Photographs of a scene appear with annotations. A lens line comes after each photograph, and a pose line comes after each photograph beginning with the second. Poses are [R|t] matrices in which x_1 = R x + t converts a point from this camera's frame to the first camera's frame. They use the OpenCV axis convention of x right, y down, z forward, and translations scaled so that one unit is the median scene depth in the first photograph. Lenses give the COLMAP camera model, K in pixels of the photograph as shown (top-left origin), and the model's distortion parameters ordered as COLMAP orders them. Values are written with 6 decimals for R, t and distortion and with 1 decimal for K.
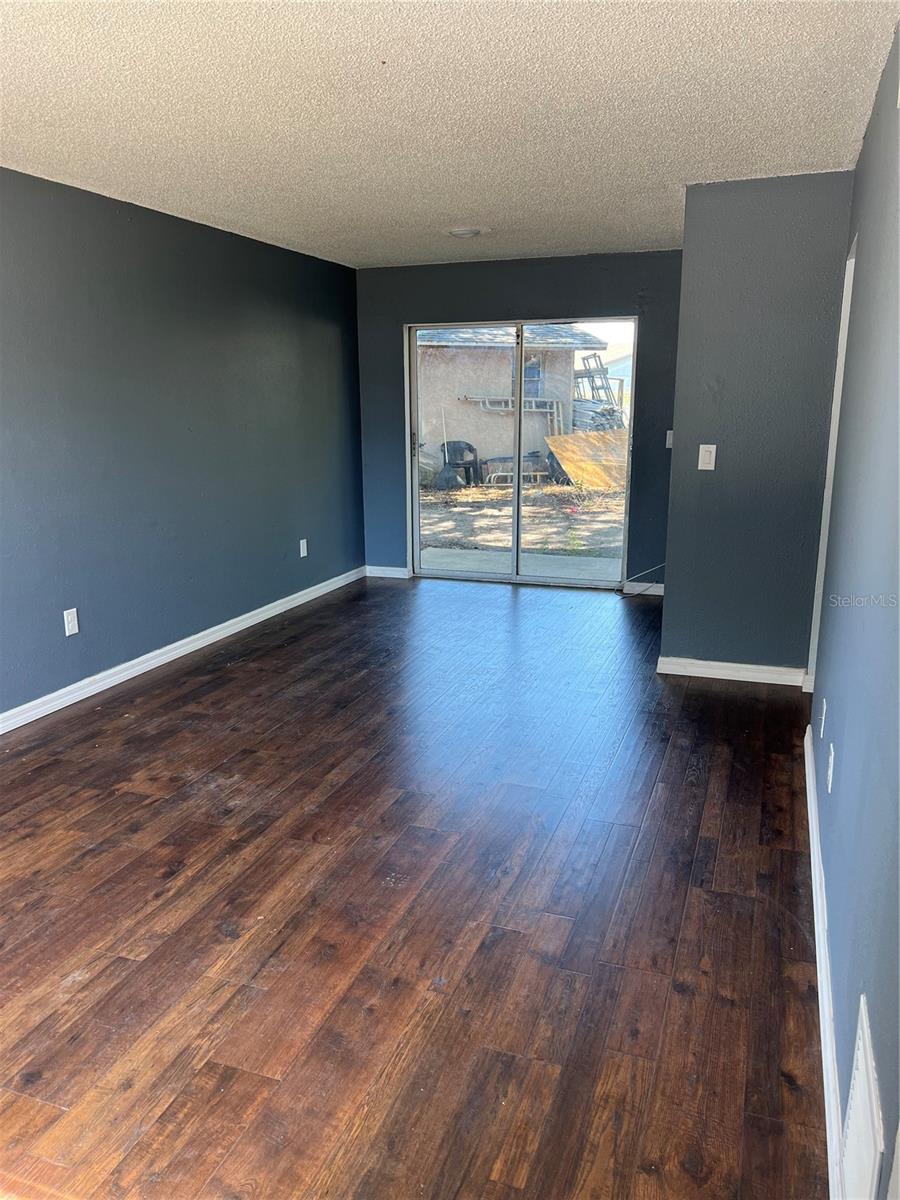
lens RADIAL K [[900.7, 0, 429.6], [0, 900.7, 592.9], [0, 0, 1]] dist [0.044499, -0.051656]
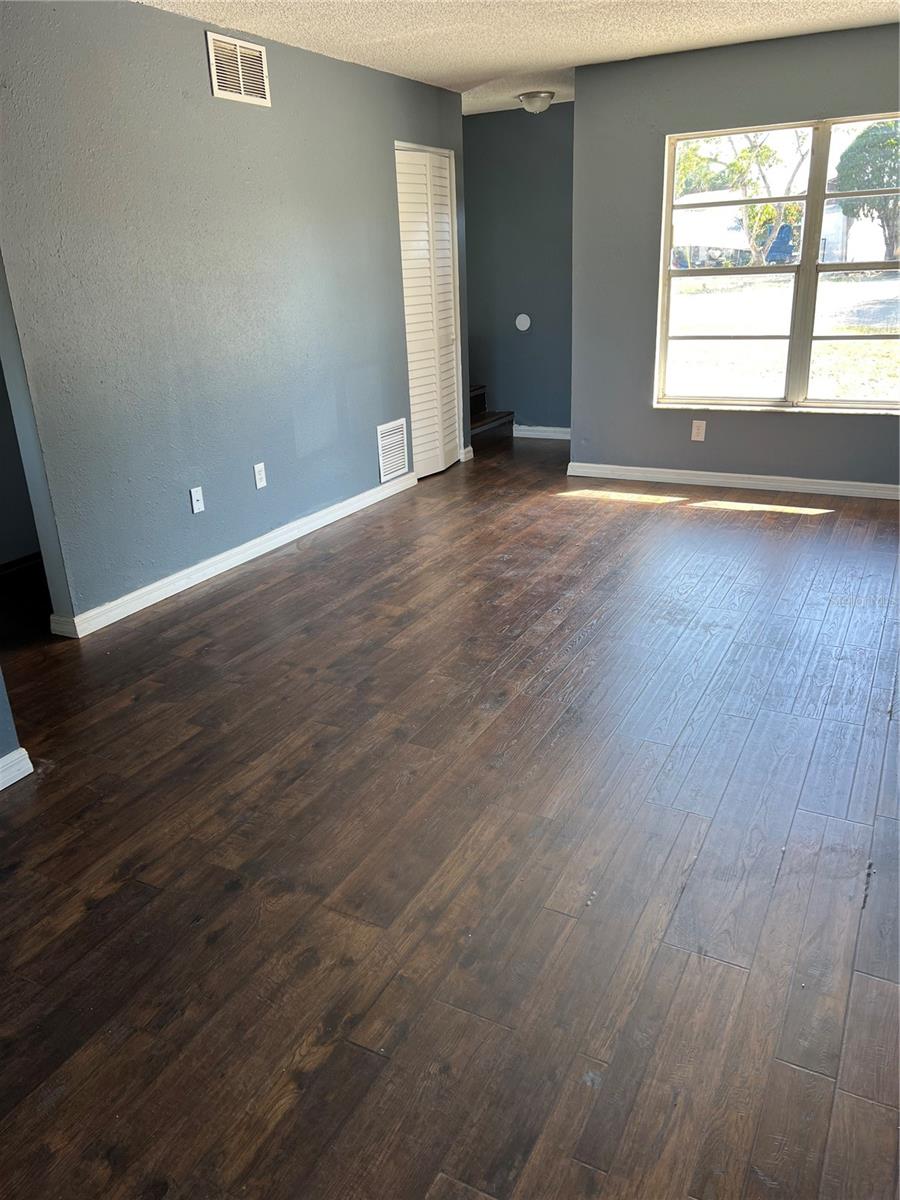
lens RADIAL K [[900.7, 0, 445.3], [0, 900.7, 601.1], [0, 0, 1]] dist [0.044499, -0.051656]
pose [[-0.991741, 0.003037, 0.128221, -0.123603], [0.072471, 0.838095, 0.540689, -0.440396], [-0.105820, 0.545516, -0.831393, 2.092552]]
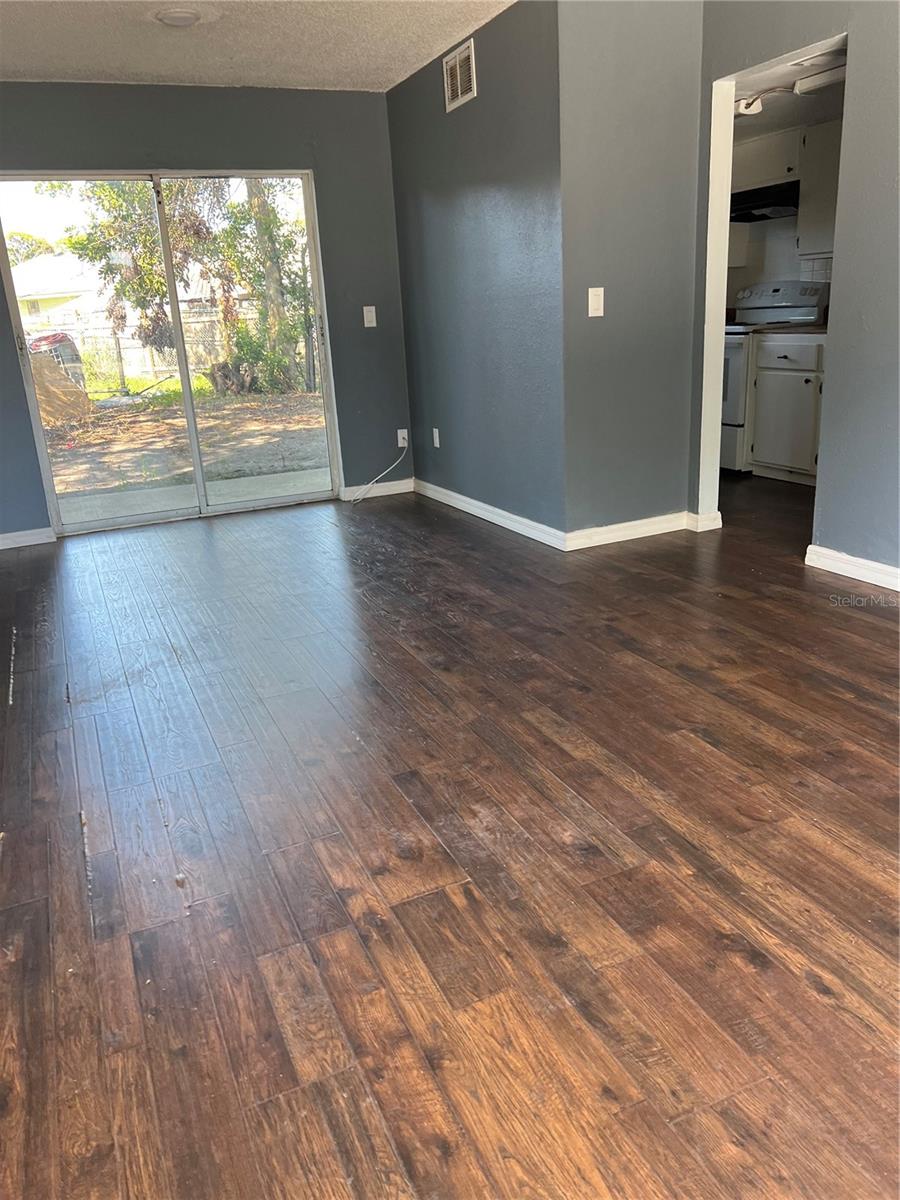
lens RADIAL K [[900.7, 0, 439.9], [0, 900.7, 601.2], [0, 0, 1]] dist [0.044499, -0.051656]
pose [[0.716438, -0.250202, 0.651241, -0.672868], [0.202228, 0.967879, 0.149379, -0.037741], [-0.667697, 0.024679, 0.744024, 0.615372]]
